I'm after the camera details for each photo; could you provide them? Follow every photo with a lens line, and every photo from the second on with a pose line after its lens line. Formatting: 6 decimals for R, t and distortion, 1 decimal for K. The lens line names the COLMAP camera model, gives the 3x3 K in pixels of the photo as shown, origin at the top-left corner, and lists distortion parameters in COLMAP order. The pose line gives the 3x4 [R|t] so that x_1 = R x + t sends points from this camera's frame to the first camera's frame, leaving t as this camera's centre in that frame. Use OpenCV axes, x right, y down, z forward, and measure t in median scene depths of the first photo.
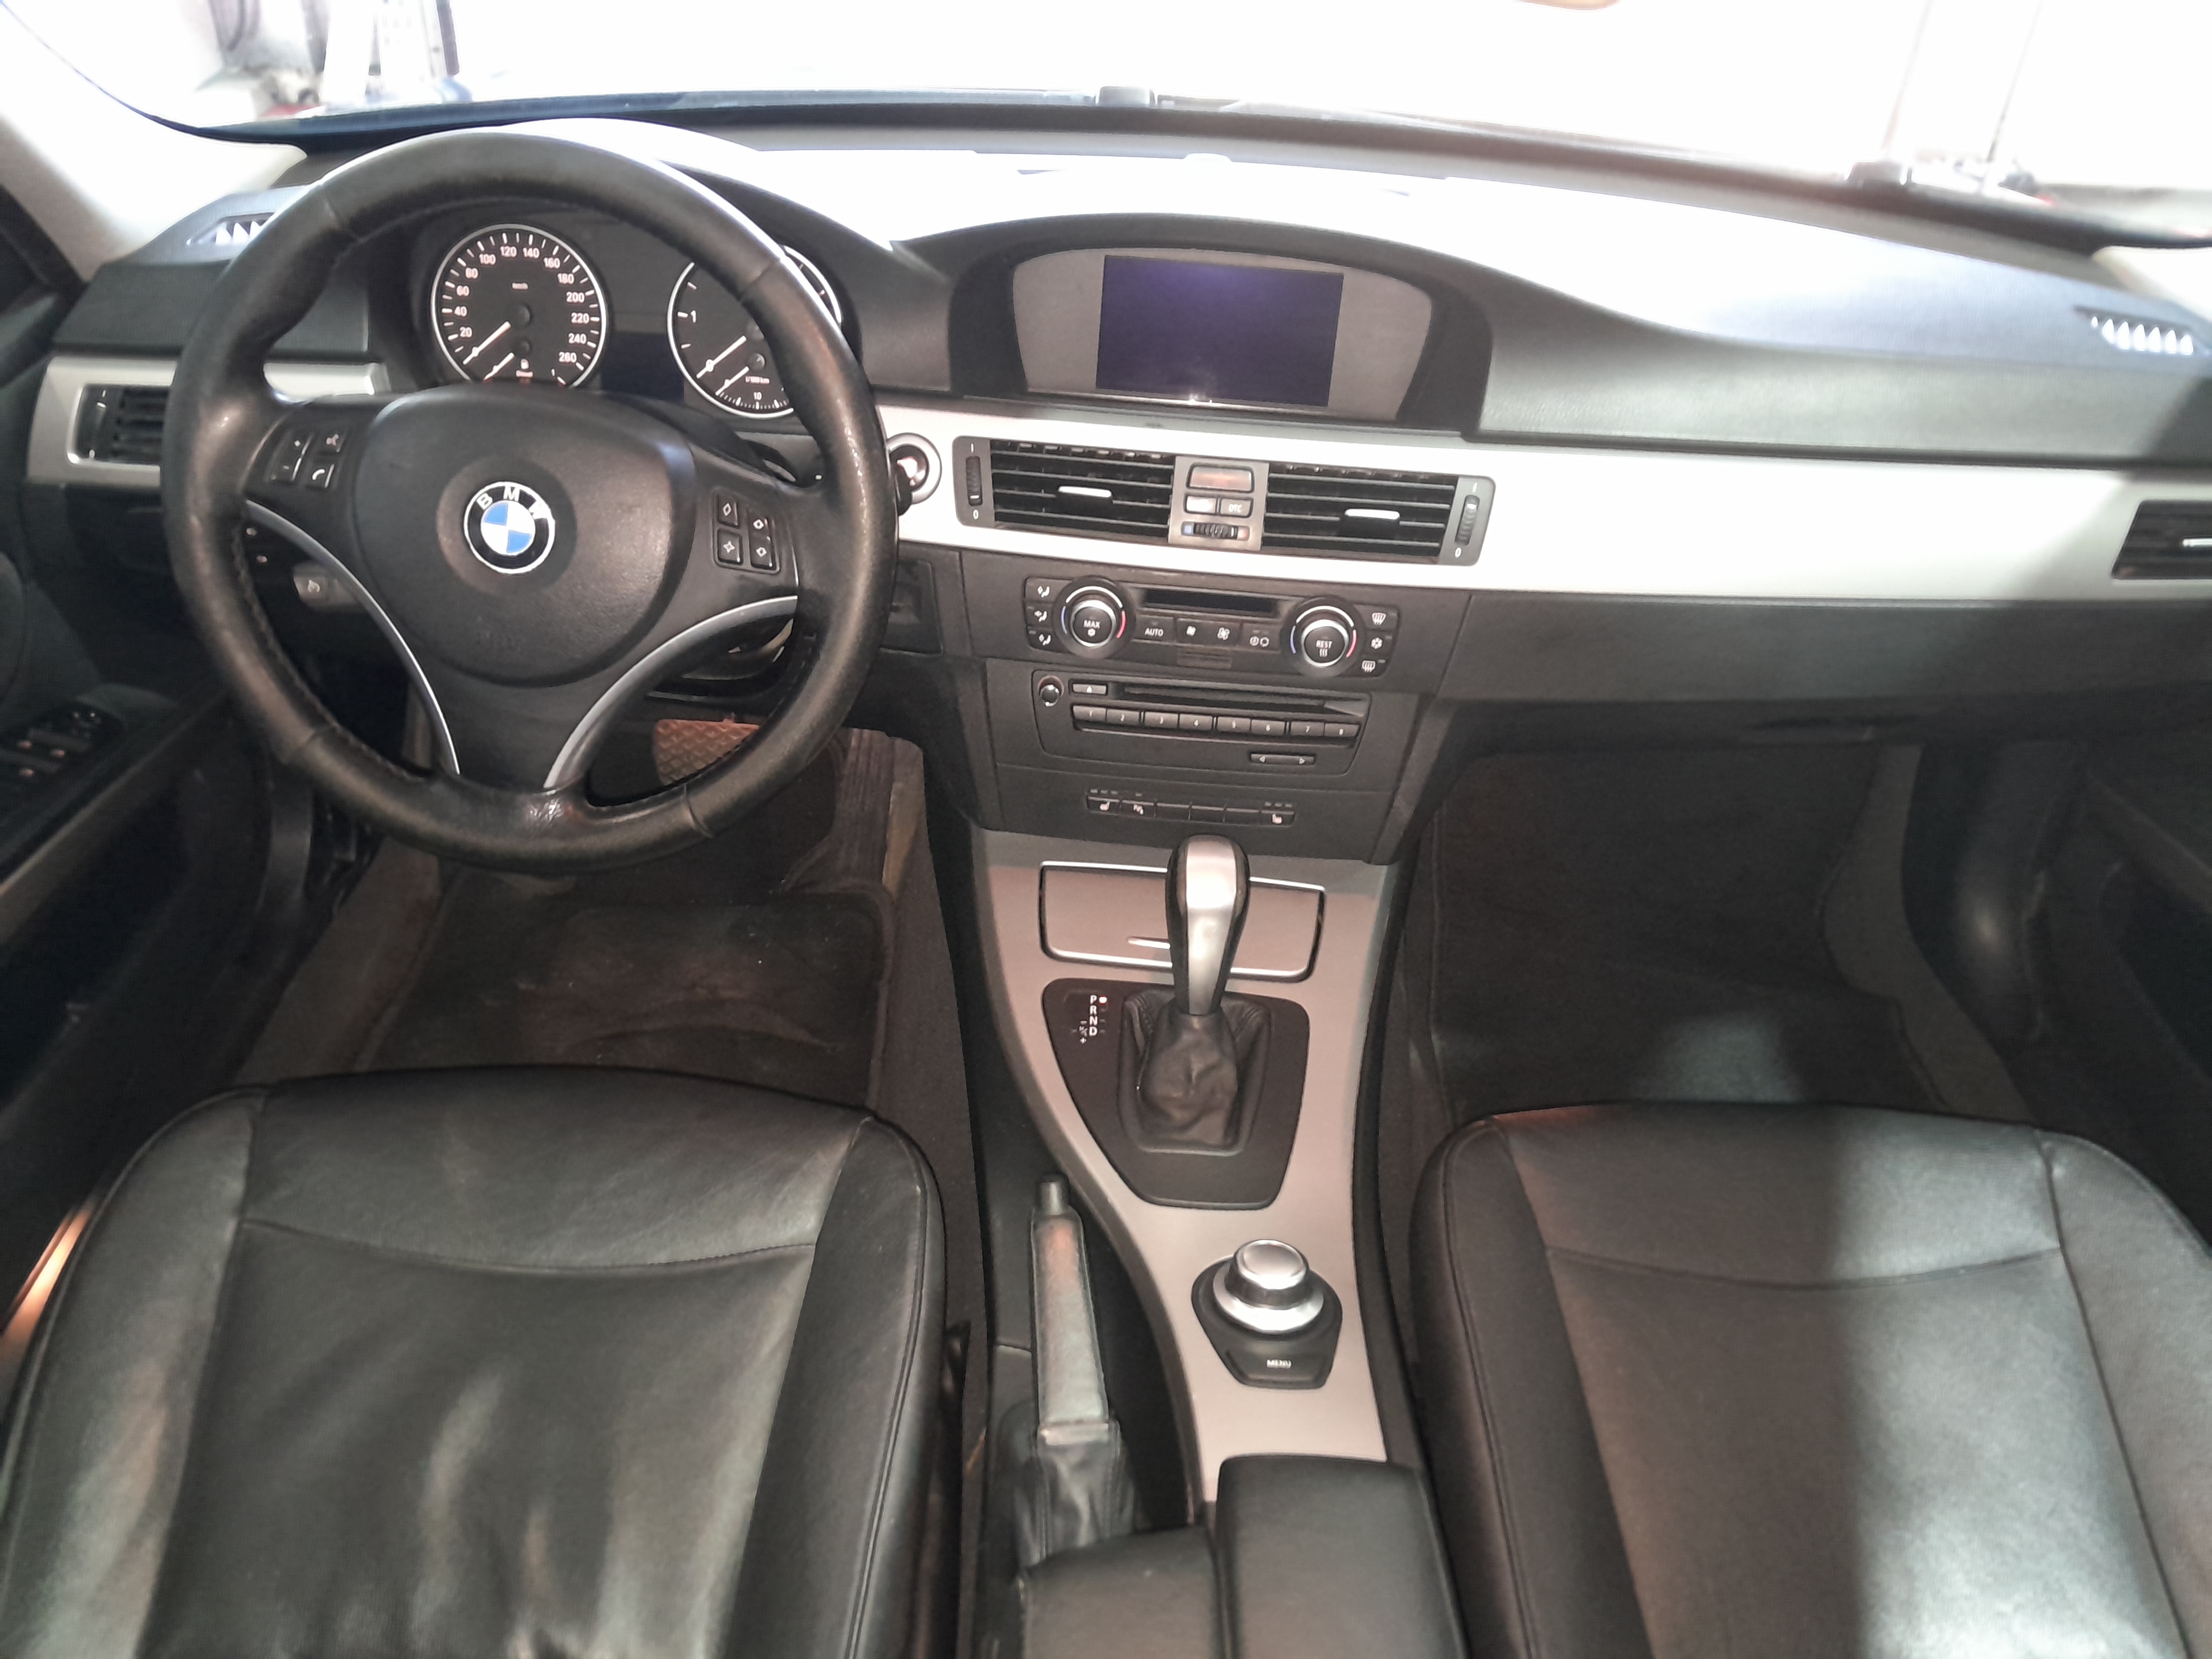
lens RADIAL K [[1697.5, 0, 1106.0], [0, 1697.5, 829.5], [0, 0, 1]] dist [0.003785, -0.002779]
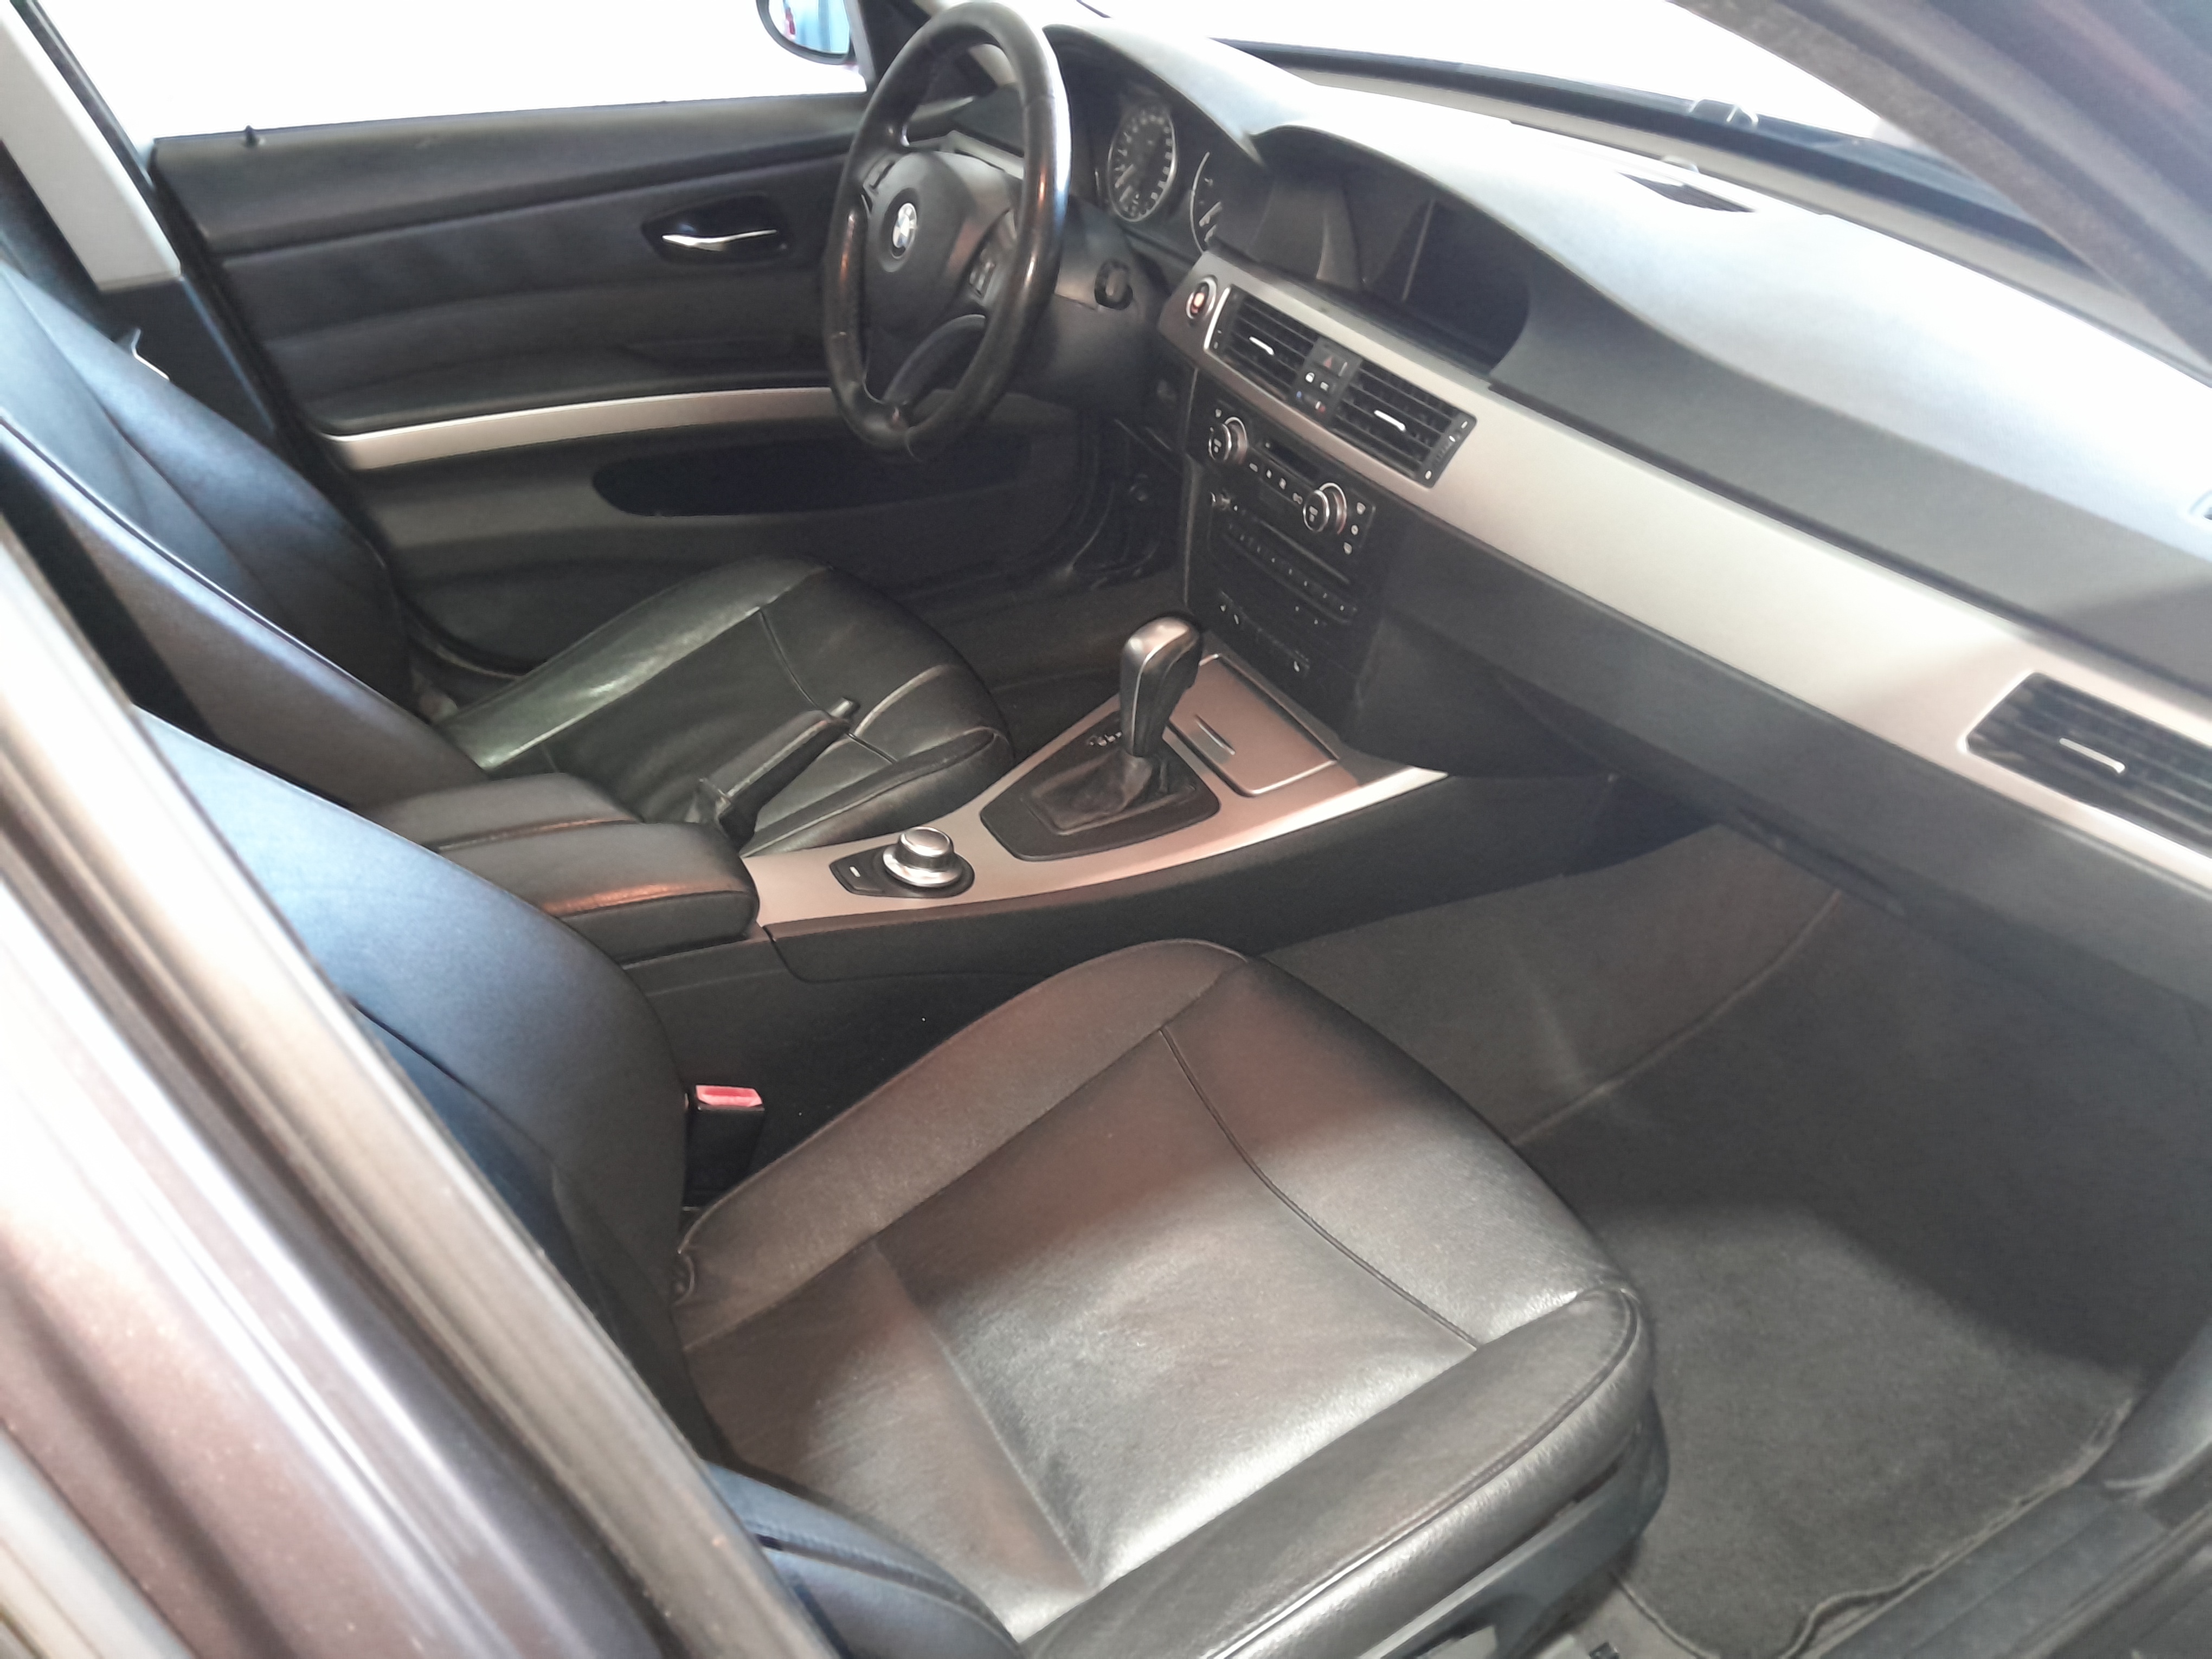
lens RADIAL K [[1697.5, 0, 1106.0], [0, 1697.5, 829.5], [0, 0, 1]] dist [0.003785, -0.002779]
pose [[0.475519, 0.435510, -0.764338, 1.041539], [-0.486669, 0.854023, 0.183840, -0.066052], [0.732826, 0.284561, 0.618054, 0.227270]]
